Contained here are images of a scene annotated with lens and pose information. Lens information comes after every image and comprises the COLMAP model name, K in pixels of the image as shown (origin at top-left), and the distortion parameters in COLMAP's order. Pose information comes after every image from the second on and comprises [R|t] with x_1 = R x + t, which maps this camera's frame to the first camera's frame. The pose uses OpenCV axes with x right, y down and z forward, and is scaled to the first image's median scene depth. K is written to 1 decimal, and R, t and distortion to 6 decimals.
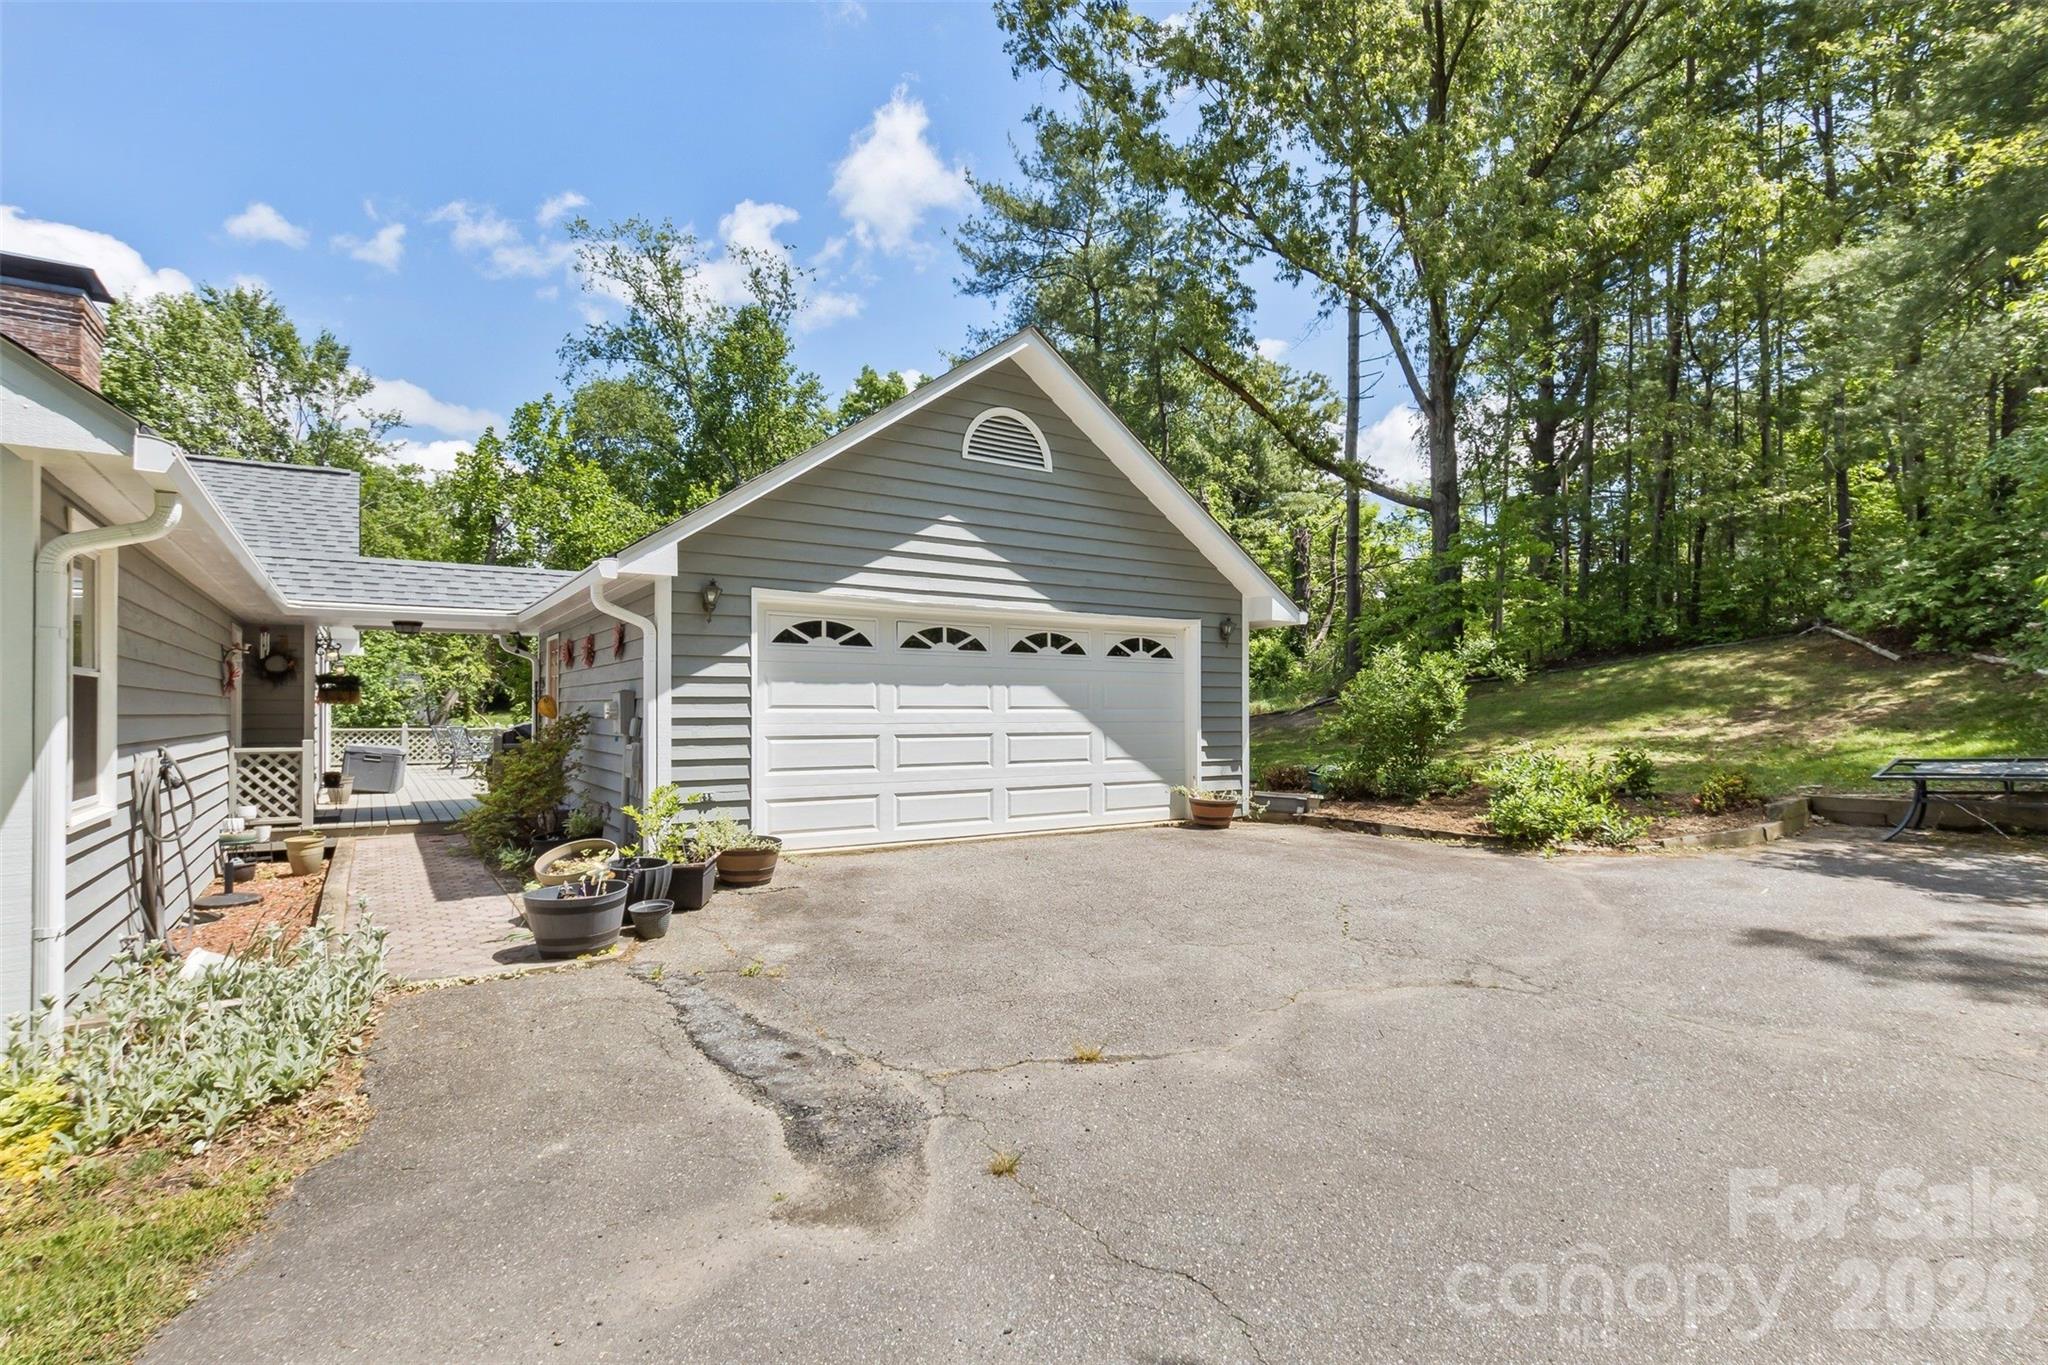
lens RADIAL K [[997.7, 0, 1017.5], [0, 997.7, 713.9], [0, 0, 1]] dist [-0.002407, -0.000140]
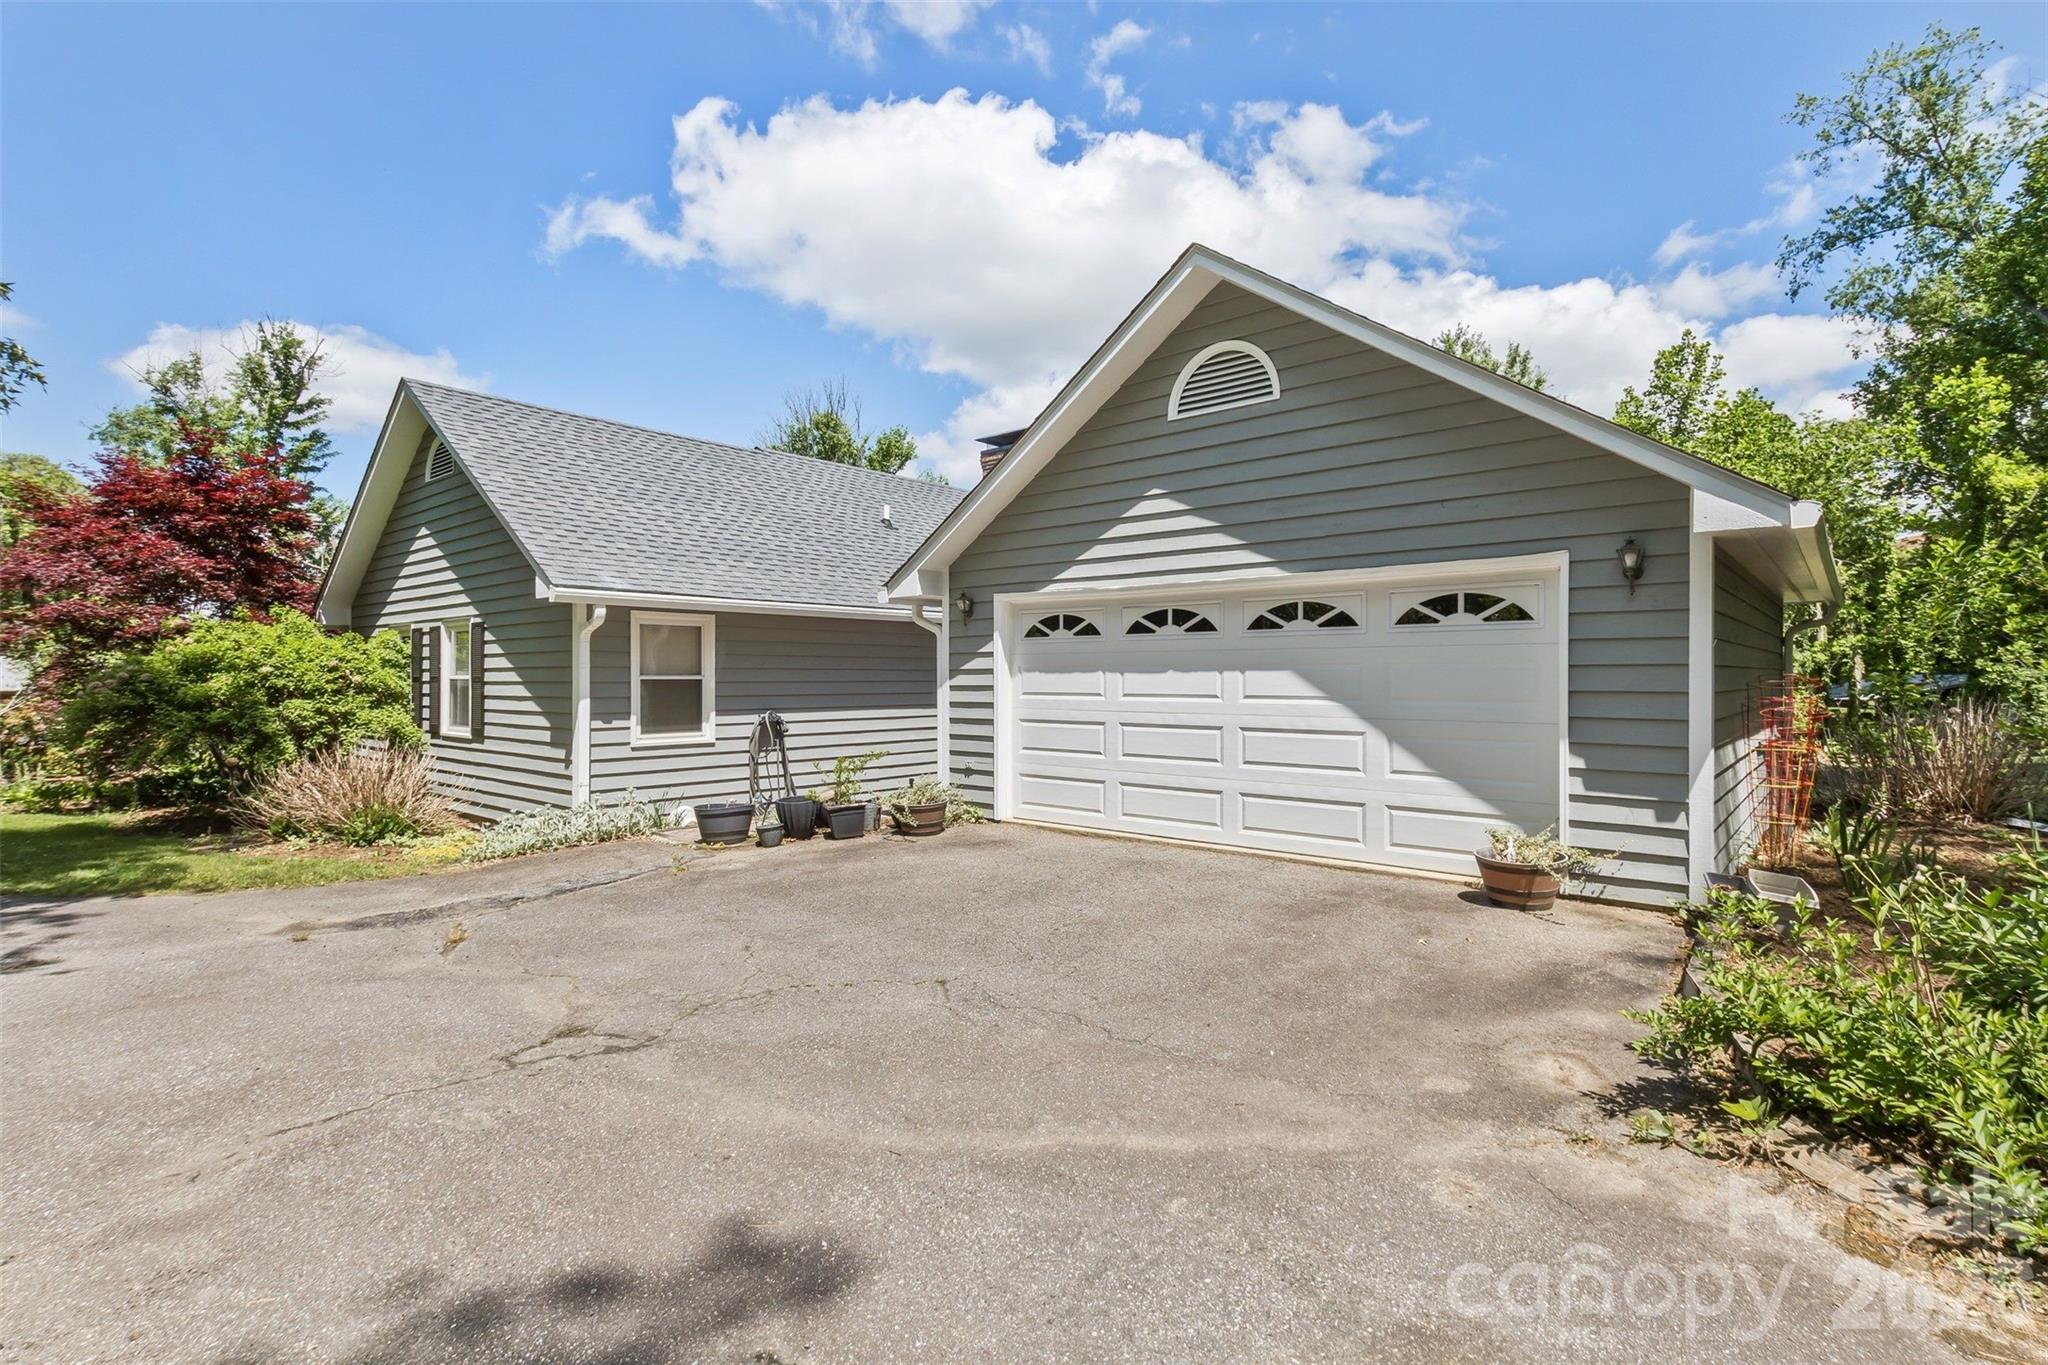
lens RADIAL K [[969.9, 0, 1024.0], [0, 969.9, 682.5], [0, 0, 1]] dist [0.001277, 0.000350]
pose [[0.267739, 0.006292, -0.963471, 0.756328], [-0.000069, 0.999979, 0.006511, -0.024606], [0.963491, -0.001677, 0.267734, 0.633847]]
